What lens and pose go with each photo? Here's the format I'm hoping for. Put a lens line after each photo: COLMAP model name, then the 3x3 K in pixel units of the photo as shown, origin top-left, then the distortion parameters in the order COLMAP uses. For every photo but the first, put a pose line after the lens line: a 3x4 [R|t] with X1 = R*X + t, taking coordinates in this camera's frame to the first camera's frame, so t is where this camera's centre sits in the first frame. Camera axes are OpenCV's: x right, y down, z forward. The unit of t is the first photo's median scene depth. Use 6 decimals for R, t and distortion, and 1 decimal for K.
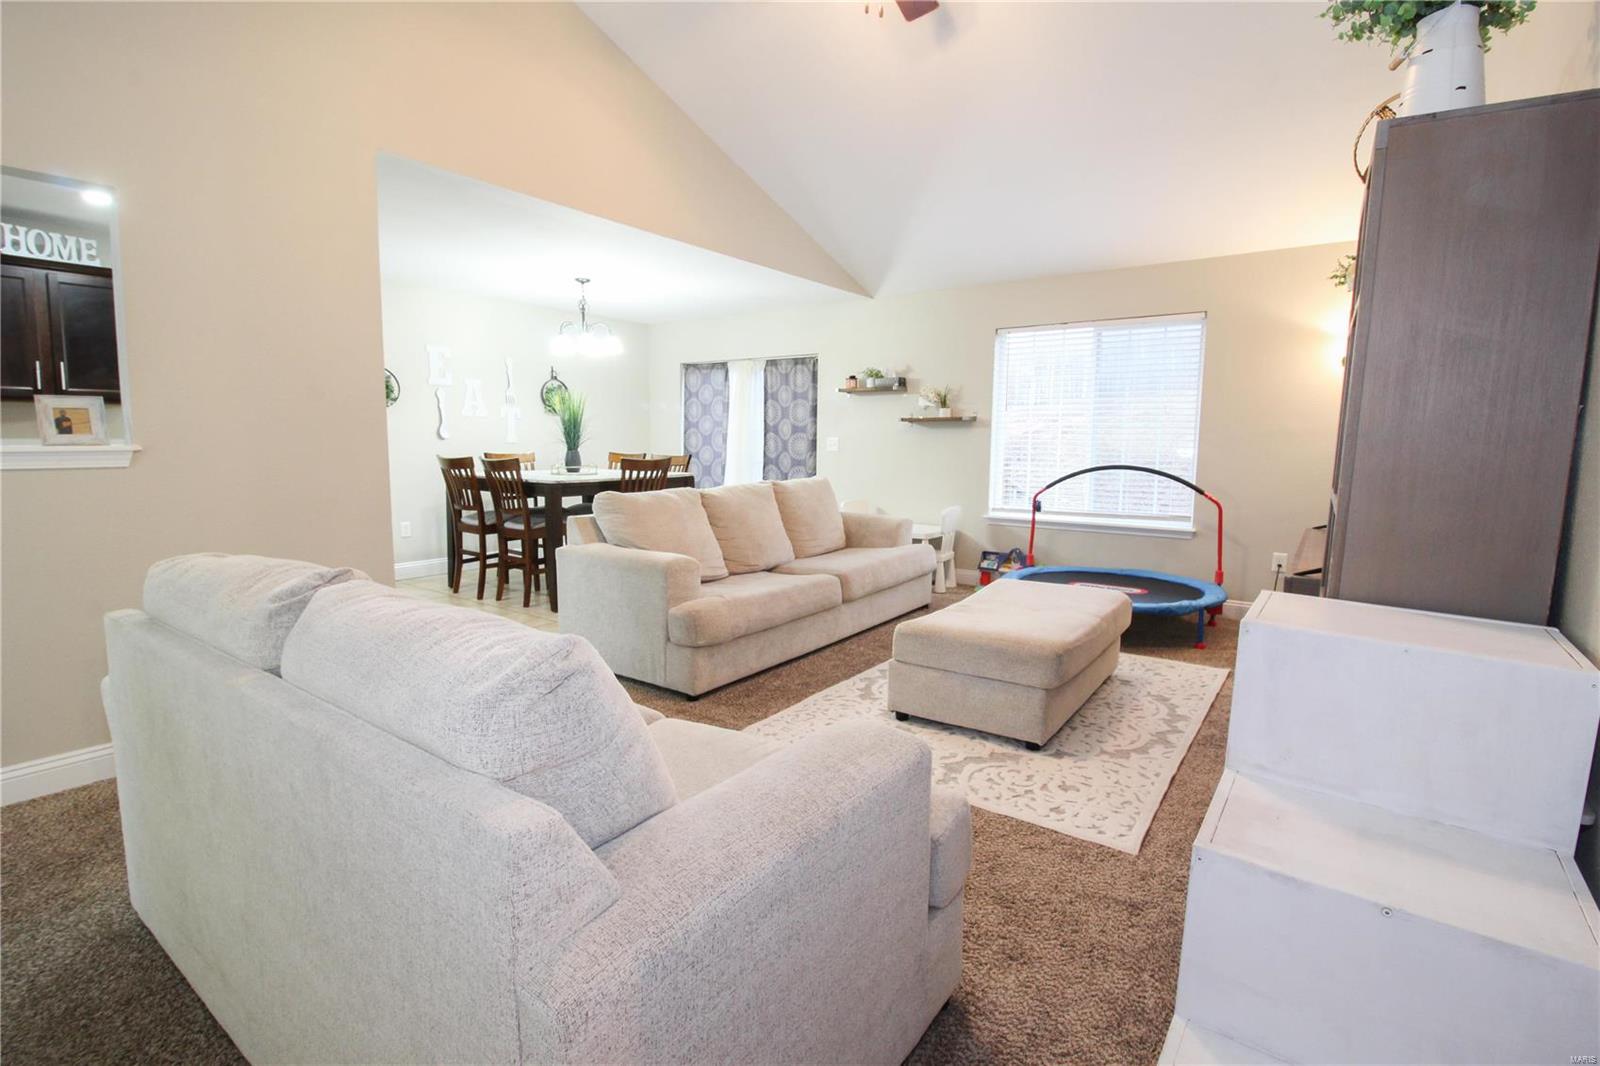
lens RADIAL K [[741.5, 0, 801.3], [0, 741.5, 525.0], [0, 0, 1]] dist [0.002979, -0.014303]
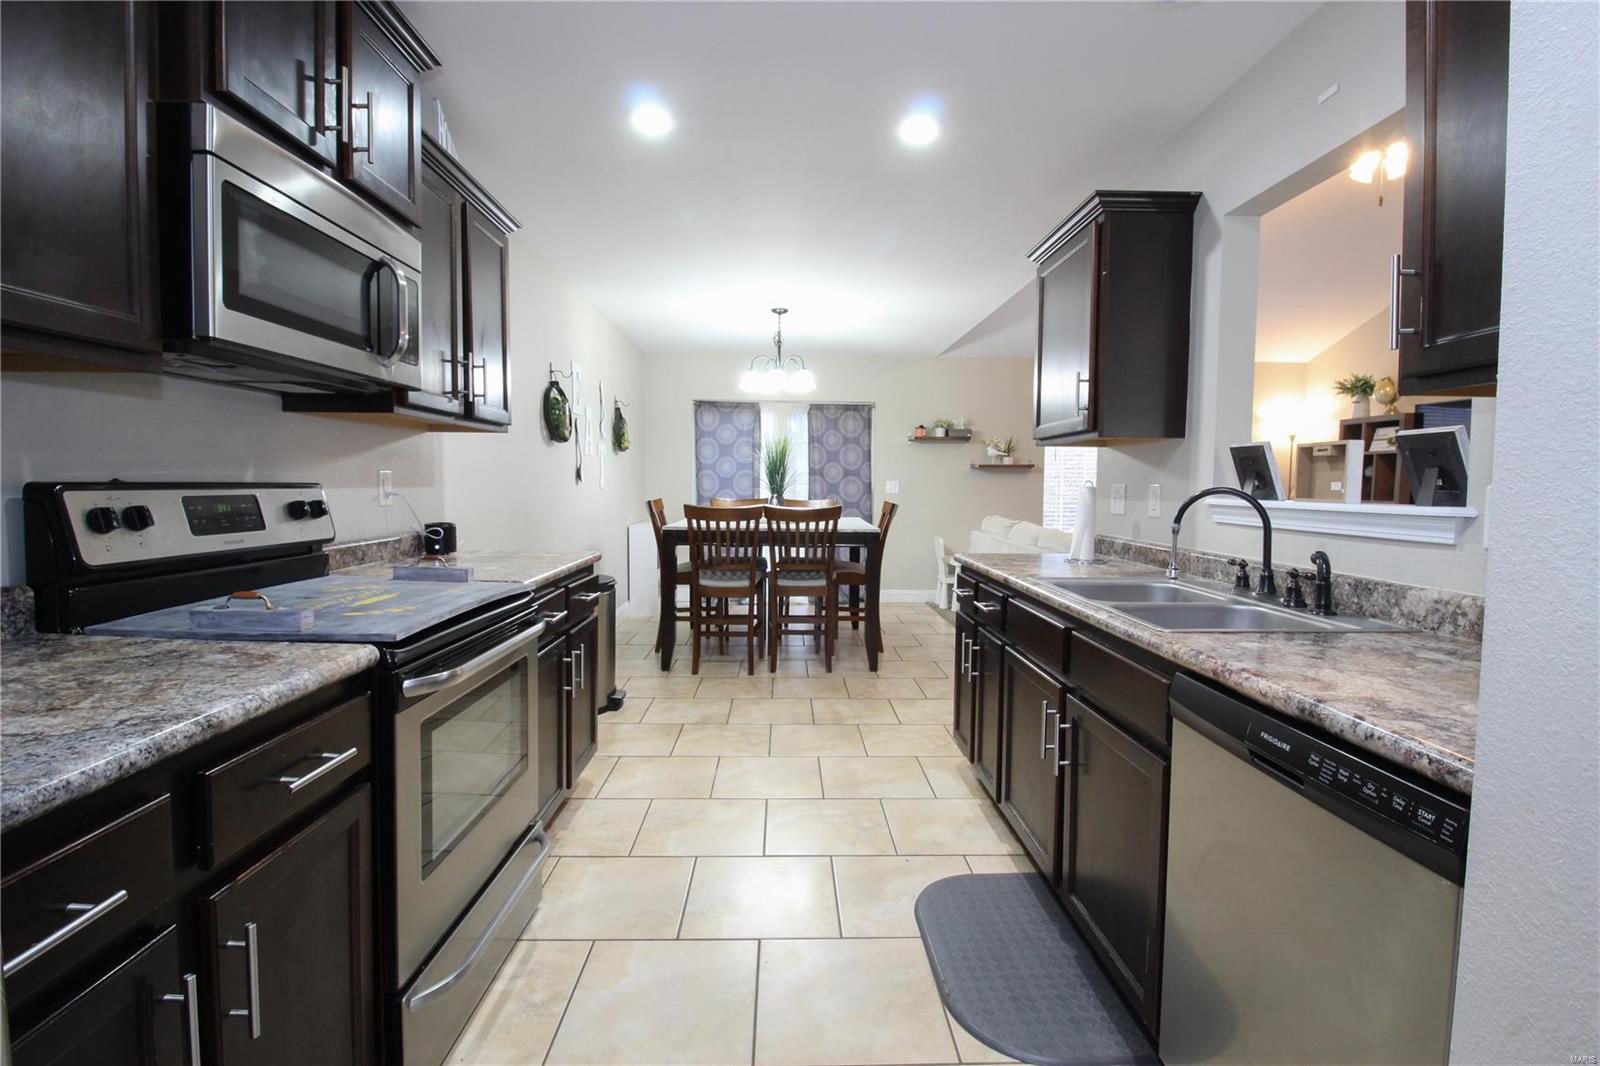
lens RADIAL K [[741.5, 0, 801.3], [0, 741.5, 525.0], [0, 0, 1]] dist [0.002979, -0.014303]
pose [[0.792146, -0.037705, 0.609165, -0.845990], [0.068228, 0.997304, -0.026994, -0.040201], [-0.606506, 0.062945, 0.792584, 0.274092]]
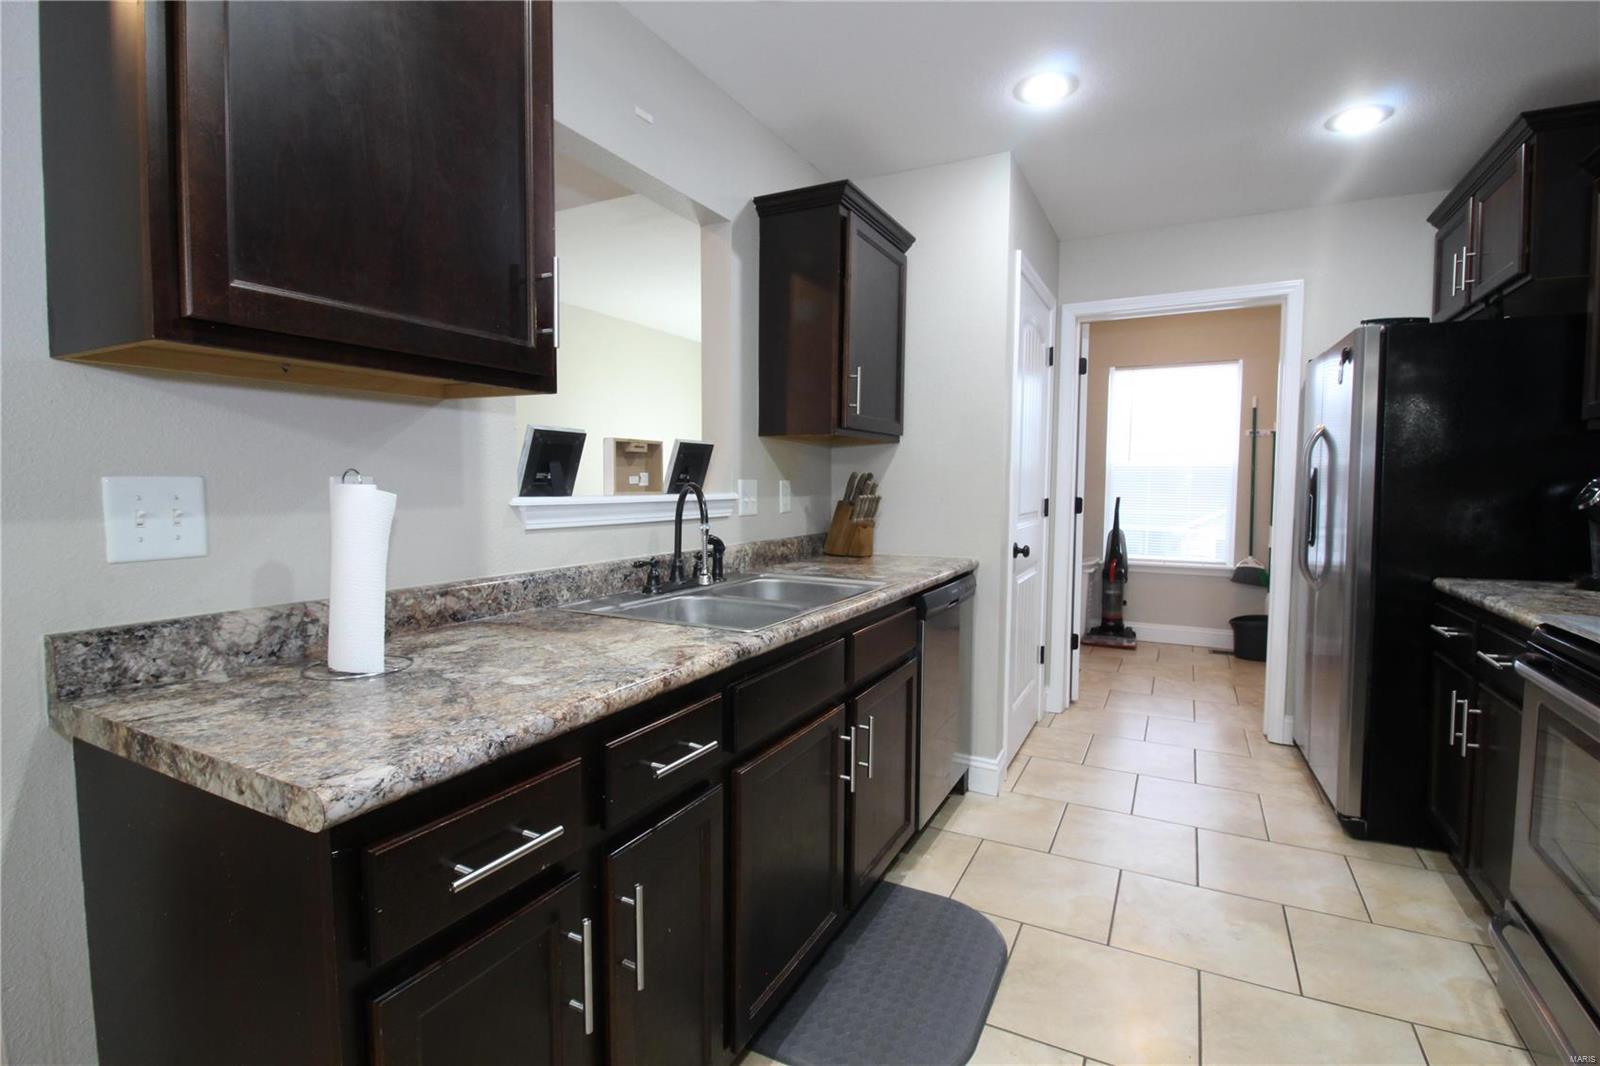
lens RADIAL K [[744.3, 0, 803.9], [0, 744.3, 529.2], [0, 0, 1]] dist [0.001121, -0.013952]
pose [[-0.987763, -0.008948, -0.155705, -0.486461], [-0.036490, 0.983903, 0.174940, -0.092647], [0.151633, 0.178481, -0.972189, 0.756691]]
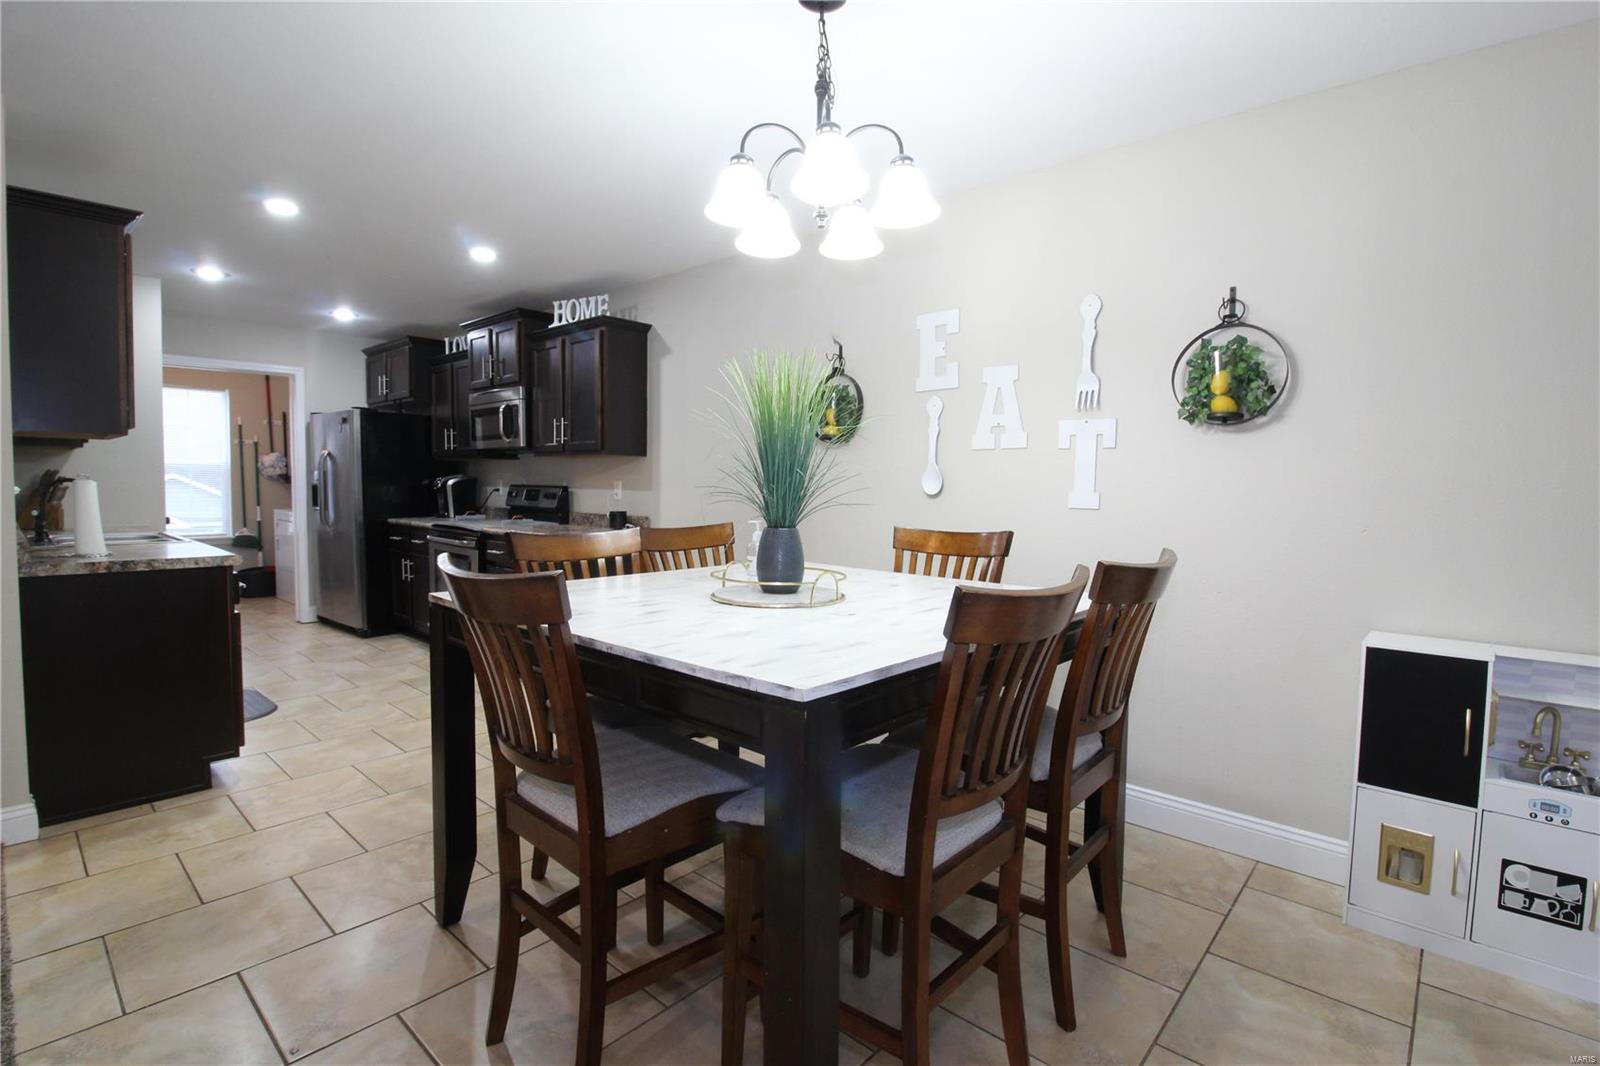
lens RADIAL K [[744.3, 0, 803.9], [0, 744.3, 529.2], [0, 0, 1]] dist [0.001121, -0.013952]
pose [[-0.102034, 0.044745, -0.993774, 0.030617], [-0.130446, 0.989760, 0.057957, -0.122865], [0.986191, 0.135548, -0.095152, 1.057359]]
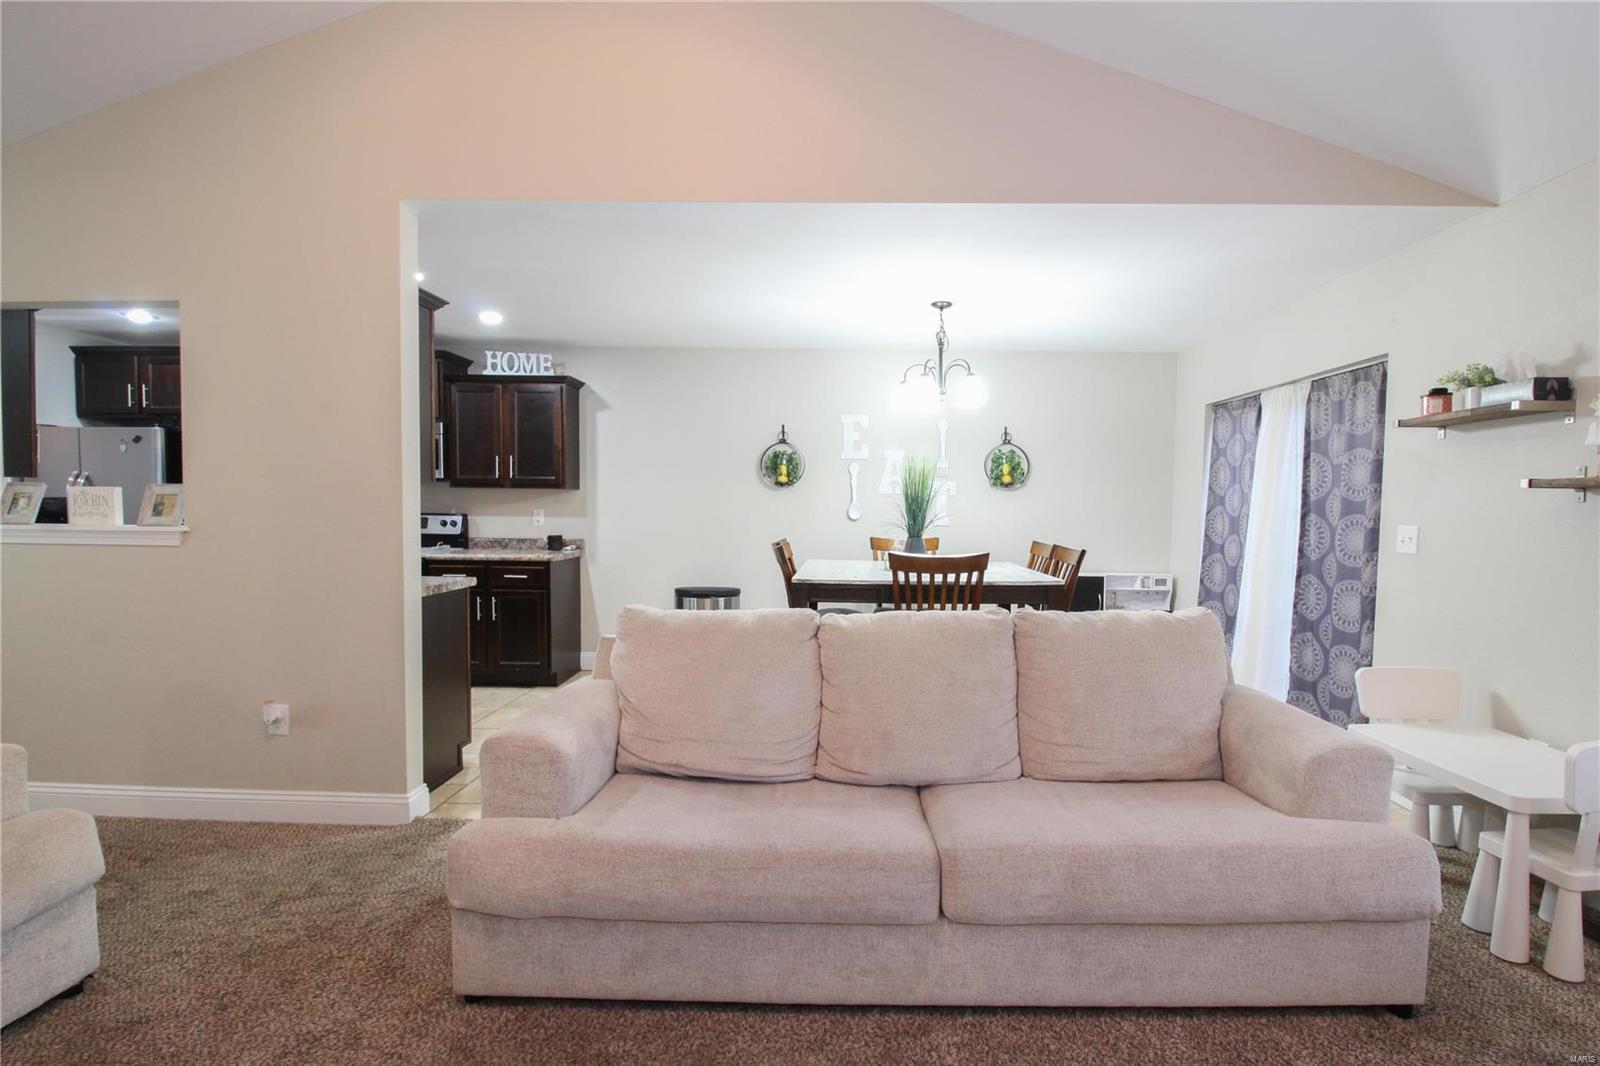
lens RADIAL K [[779.5, 0, 835.9], [0, 779.5, 547.0], [0, 0, 1]] dist [0.001487, -0.011984]
pose [[0.578787, 0.037004, -0.814639, 0.275013], [-0.099901, 0.994663, -0.025797, -0.065098], [0.809336, 0.096315, 0.579395, 0.499881]]
